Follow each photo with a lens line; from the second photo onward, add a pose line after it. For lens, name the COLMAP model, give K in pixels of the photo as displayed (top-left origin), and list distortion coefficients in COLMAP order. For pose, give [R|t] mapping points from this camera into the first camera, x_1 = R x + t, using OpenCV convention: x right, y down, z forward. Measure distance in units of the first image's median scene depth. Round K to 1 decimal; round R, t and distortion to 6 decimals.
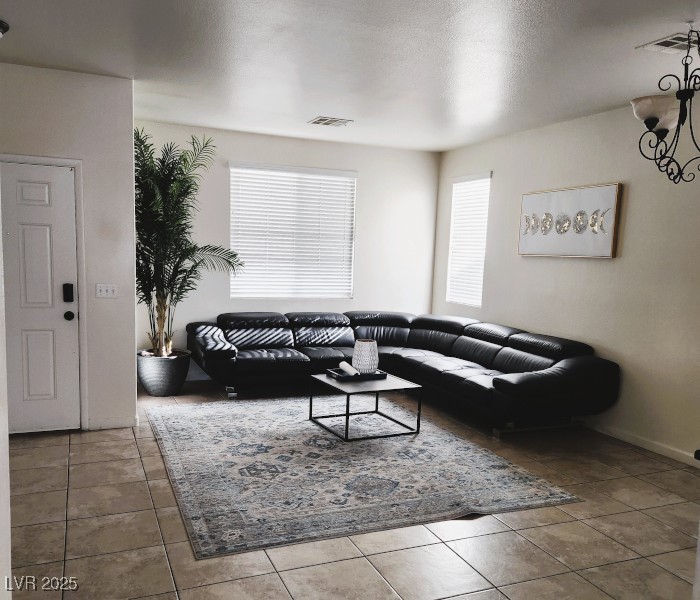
lens RADIAL K [[681.7, 0, 346.6], [0, 681.7, 349.9], [0, 0, 1]] dist [-0.014945, 0.000000]
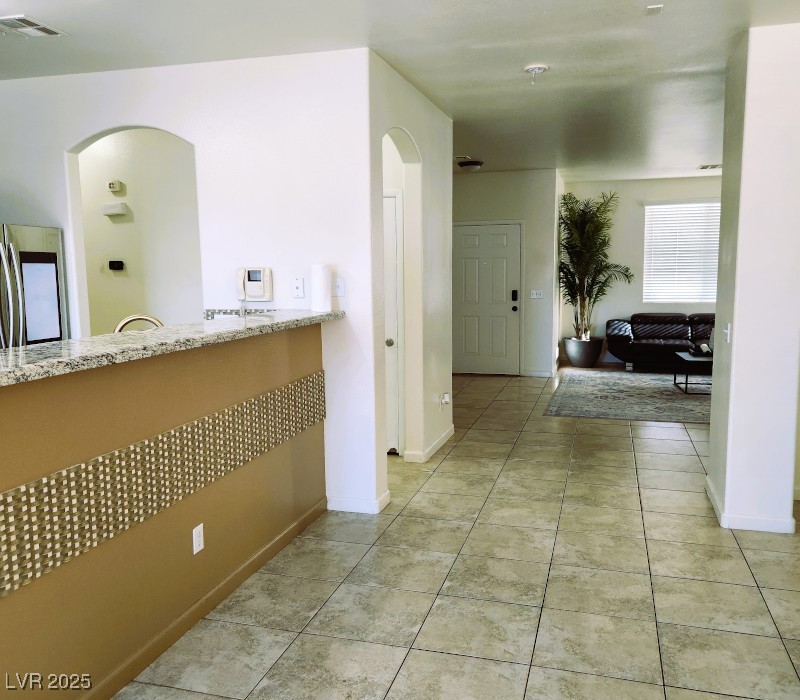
lens RADIAL K [[719.3, 0, 399.7], [0, 719.3, 353.3], [0, 0, 1]] dist [-0.007415, 0.007441]
pose [[0.799279, 0.028939, -0.600263, 0.354908], [-0.046715, 0.998809, -0.014050, 0.079035], [0.599142, 0.039271, 0.799679, -0.492757]]
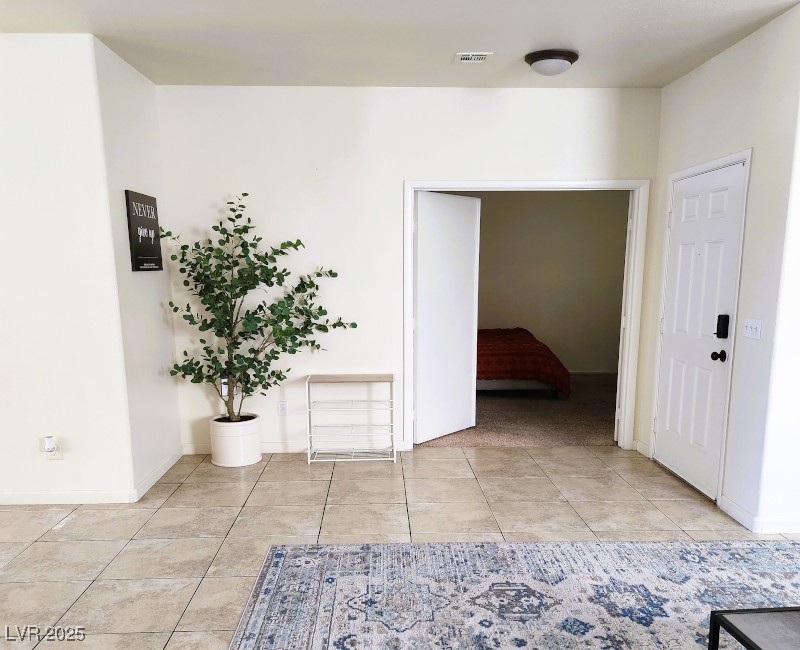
lens RADIAL K [[587.8, 0, 400.0], [0, 587.8, 328.5], [0, 0, 1]] dist [0.012604, 0.004449]
pose [[-0.316150, 0.063768, -0.946564, 0.270448], [-0.144737, 0.982817, 0.114552, -0.080148], [0.937604, 0.173218, -0.301488, 0.647039]]
